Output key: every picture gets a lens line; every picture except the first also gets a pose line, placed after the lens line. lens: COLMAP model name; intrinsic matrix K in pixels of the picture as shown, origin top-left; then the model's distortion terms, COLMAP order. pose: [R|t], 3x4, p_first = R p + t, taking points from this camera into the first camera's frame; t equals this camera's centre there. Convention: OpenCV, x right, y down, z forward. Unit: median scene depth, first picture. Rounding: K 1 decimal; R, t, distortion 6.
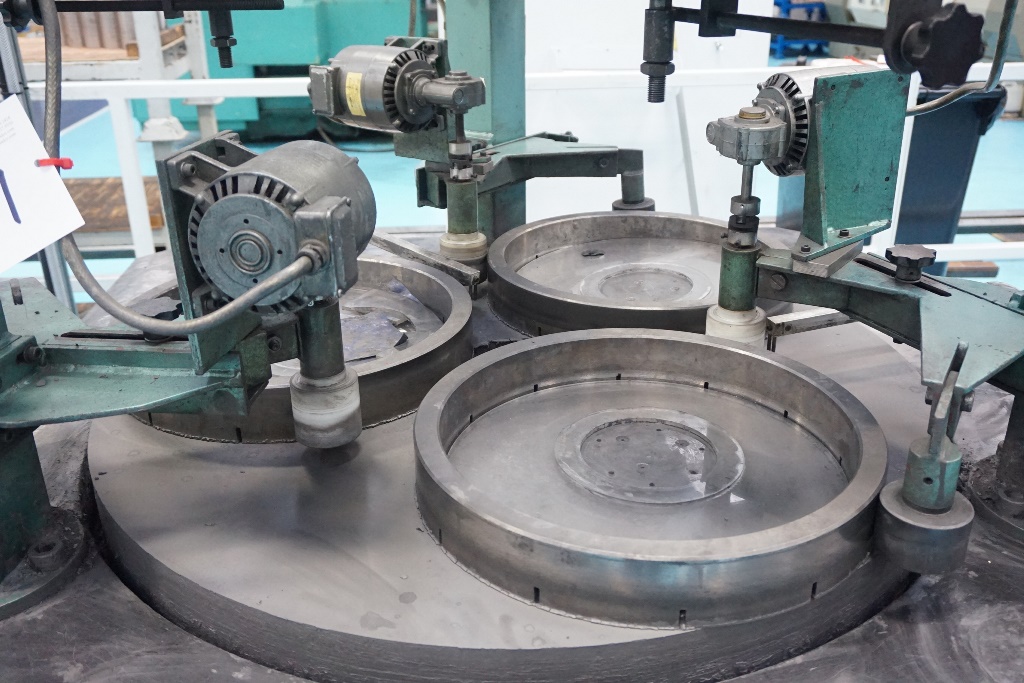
lens RADIAL K [[922.2, 0, 515.2], [0, 922.2, 342.3], [0, 0, 1]] dist [0.009250, 0.000638]
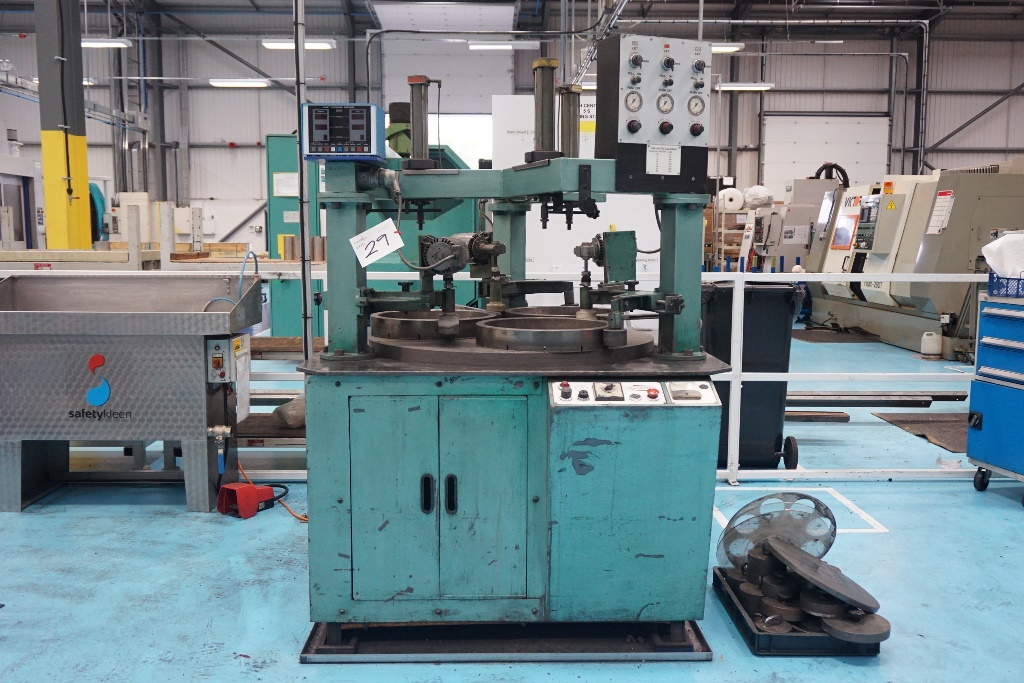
lens RADIAL K [[922.2, 0, 512.1], [0, 922.2, 341.7], [0, 0, 1]] dist [0.009250, 0.000638]
pose [[0.997917, 0.015334, -0.062667, 0.162731], [-0.033158, 0.955137, -0.294302, 0.794294], [0.055343, 0.295767, 0.953656, -1.515702]]
